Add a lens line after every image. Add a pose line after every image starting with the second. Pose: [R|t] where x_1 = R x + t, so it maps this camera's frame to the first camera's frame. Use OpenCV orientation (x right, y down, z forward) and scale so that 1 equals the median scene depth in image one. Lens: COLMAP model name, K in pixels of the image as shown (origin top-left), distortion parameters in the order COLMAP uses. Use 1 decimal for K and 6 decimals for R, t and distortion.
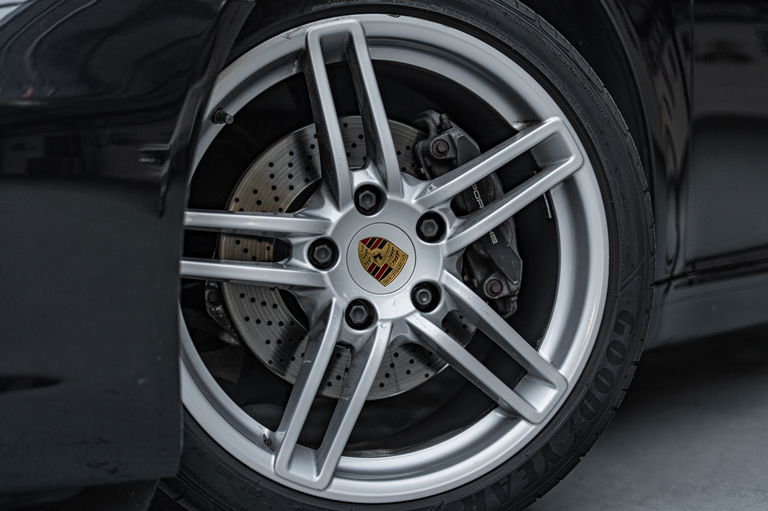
lens RADIAL K [[1135.2, 0, 385.0], [0, 1135.2, 245.4], [0, 0, 1]] dist [-0.029244, -0.002528]
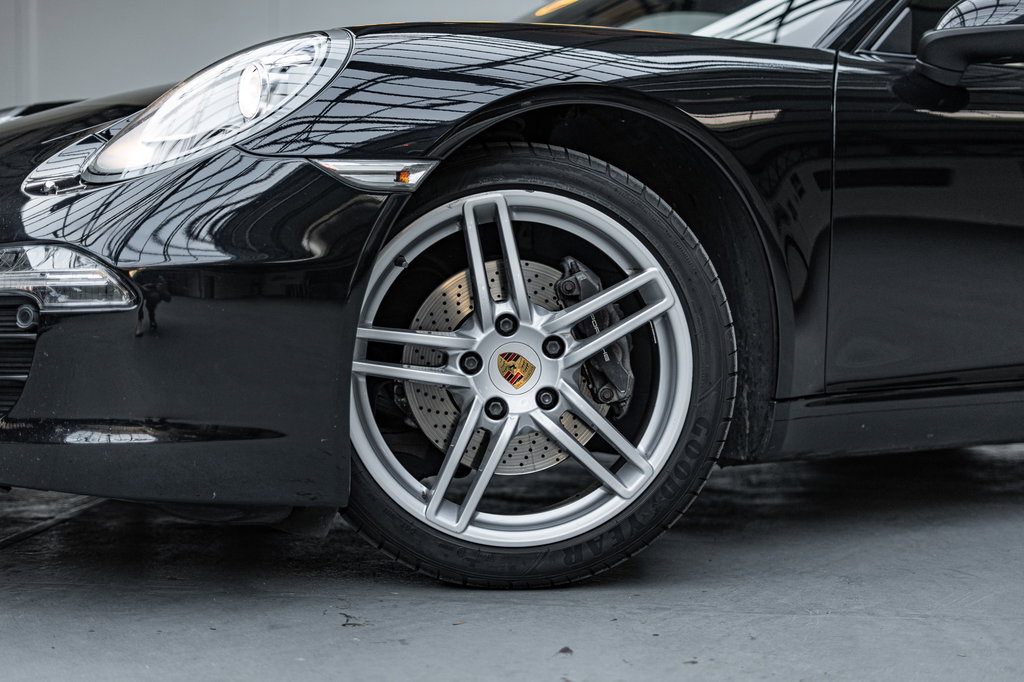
lens RADIAL K [[1656.3, 0, 512.7], [0, 1656.3, 337.4], [0, 0, 1]] dist [0.003763, 0.042244]
pose [[0.977653, 0.045337, -0.205280, 0.399446], [-0.045025, 0.998967, 0.006193, -0.037655], [0.205349, 0.003188, 0.978684, -0.939333]]
